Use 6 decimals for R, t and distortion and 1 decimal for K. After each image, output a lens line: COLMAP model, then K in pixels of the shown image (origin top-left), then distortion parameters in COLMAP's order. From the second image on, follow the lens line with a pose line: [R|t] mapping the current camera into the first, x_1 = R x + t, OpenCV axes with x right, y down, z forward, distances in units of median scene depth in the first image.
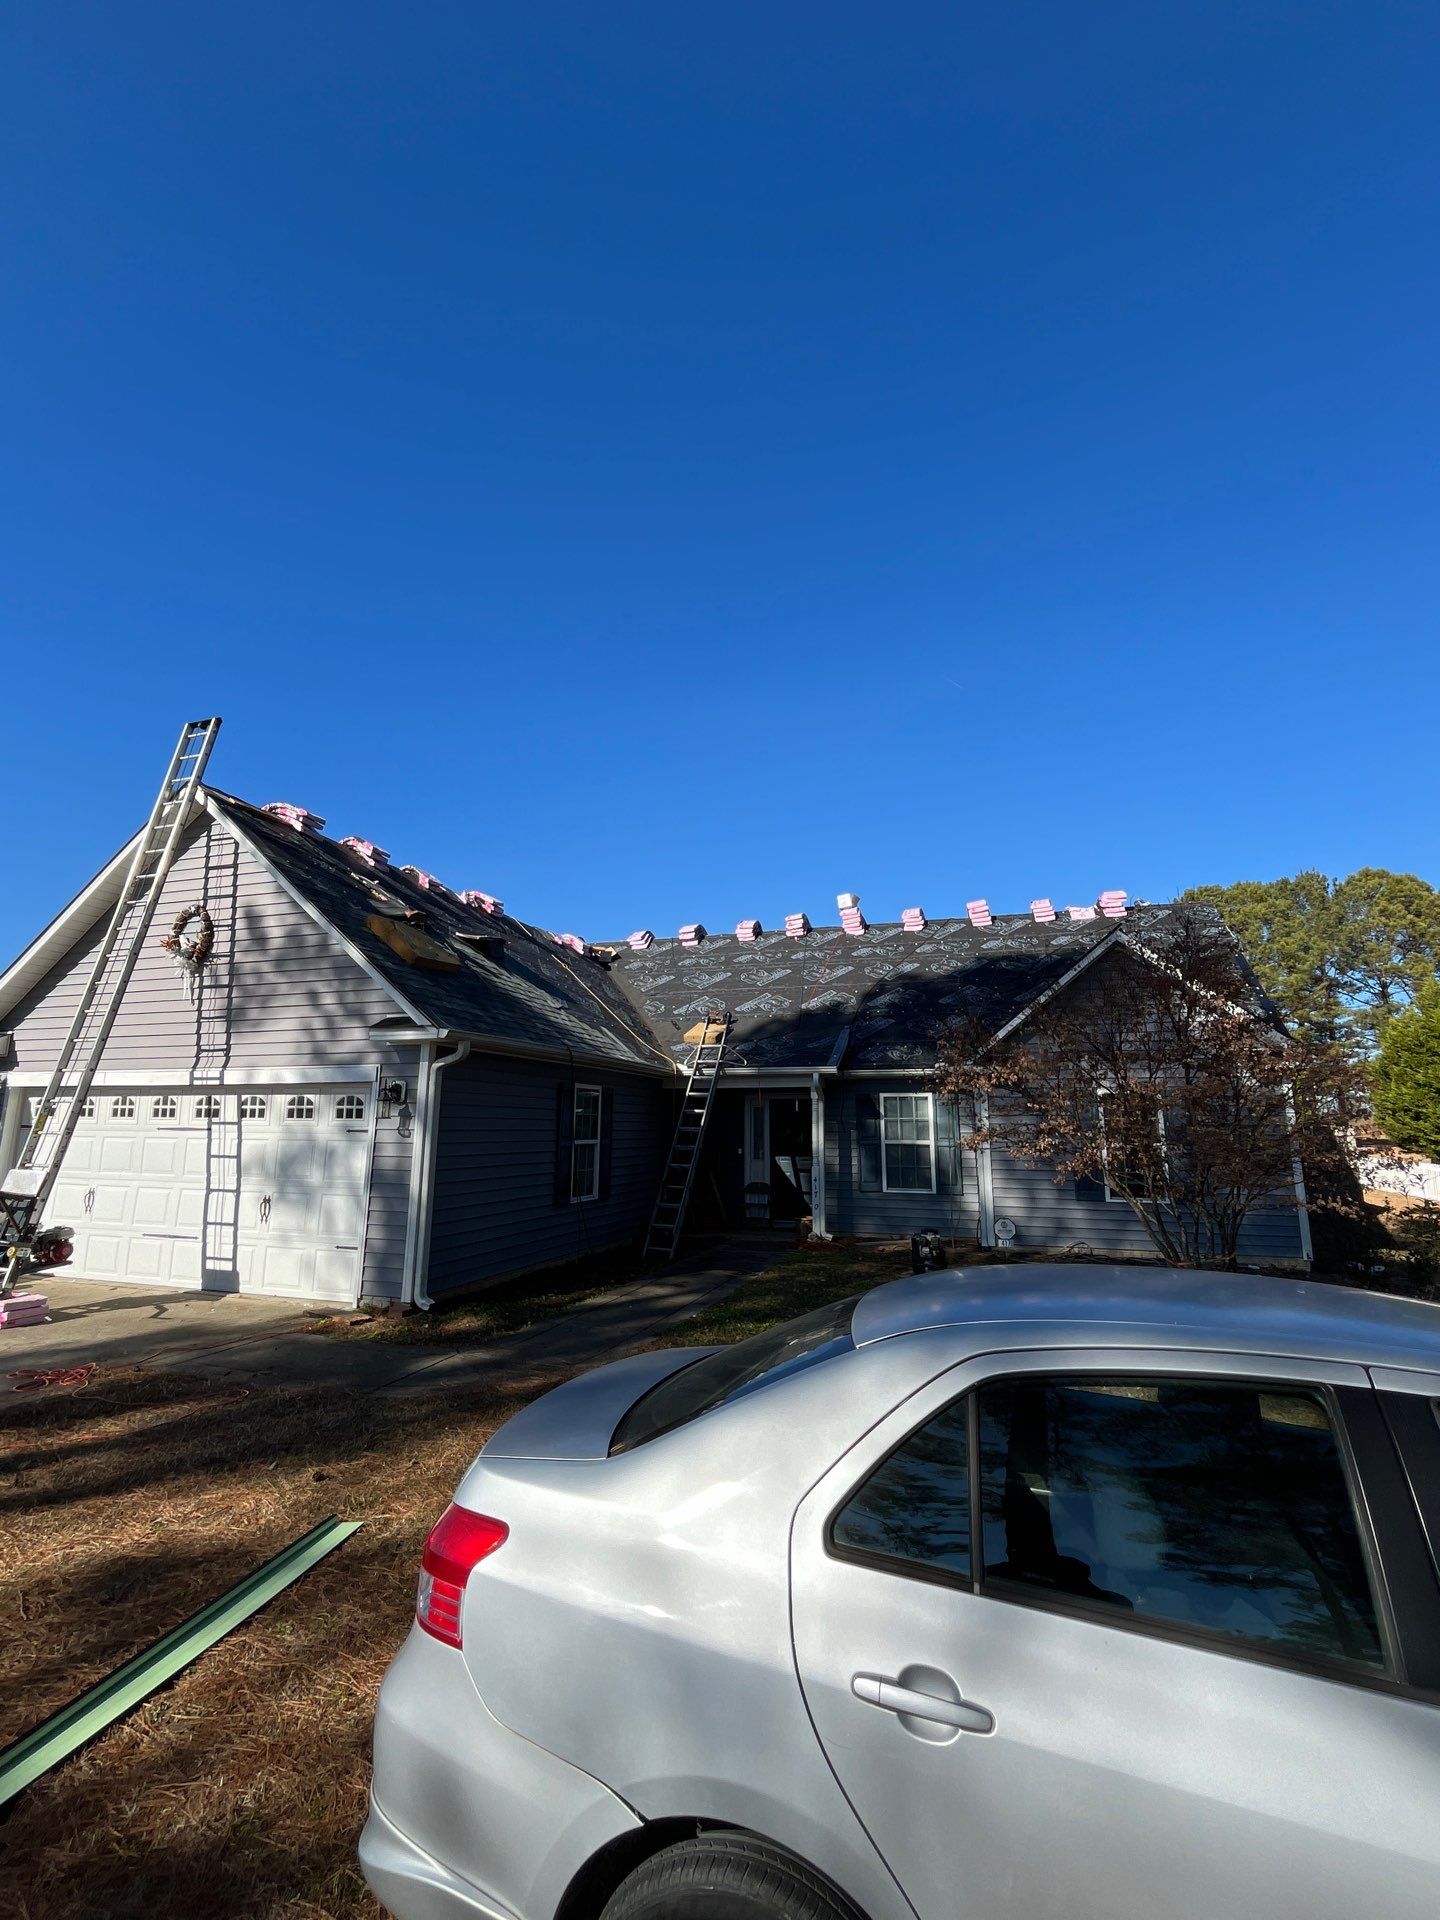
lens RADIAL K [[941.8, 0, 721.4], [0, 941.8, 951.0], [0, 0, 1]] dist [-0.001774, 0.000523]
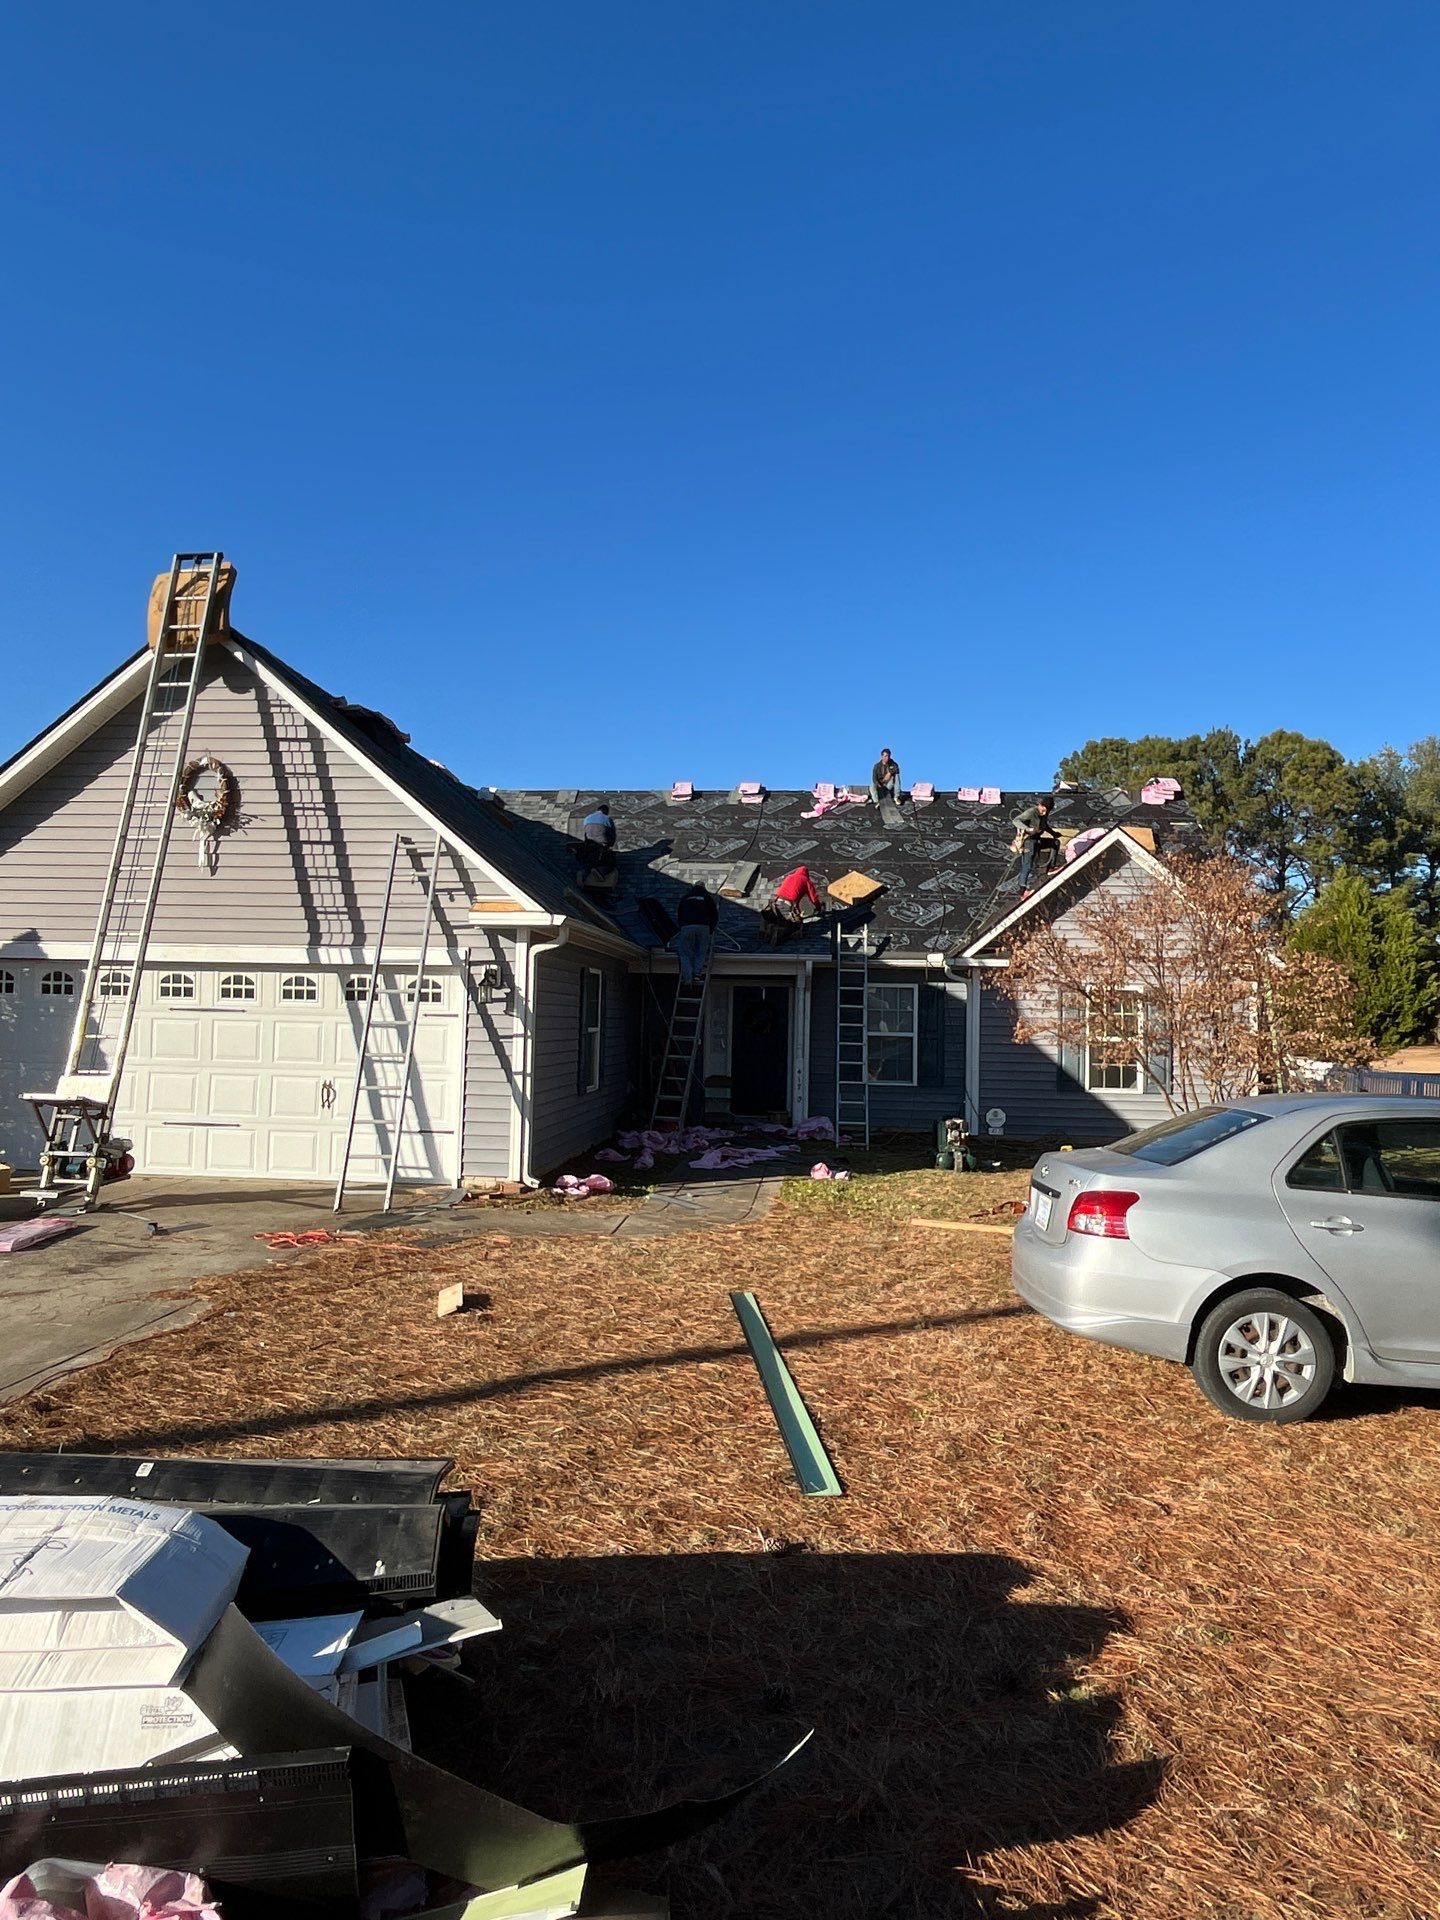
lens RADIAL K [[1400.3, 0, 722.7], [0, 1400.3, 966.1], [0, 0, 1]] dist [0.002746, 0.004403]
pose [[0.964436, 0.024153, 0.263211, -0.322939], [-0.062937, 0.988159, 0.139933, -0.051588], [-0.256714, -0.151522, 0.954536, -0.289969]]
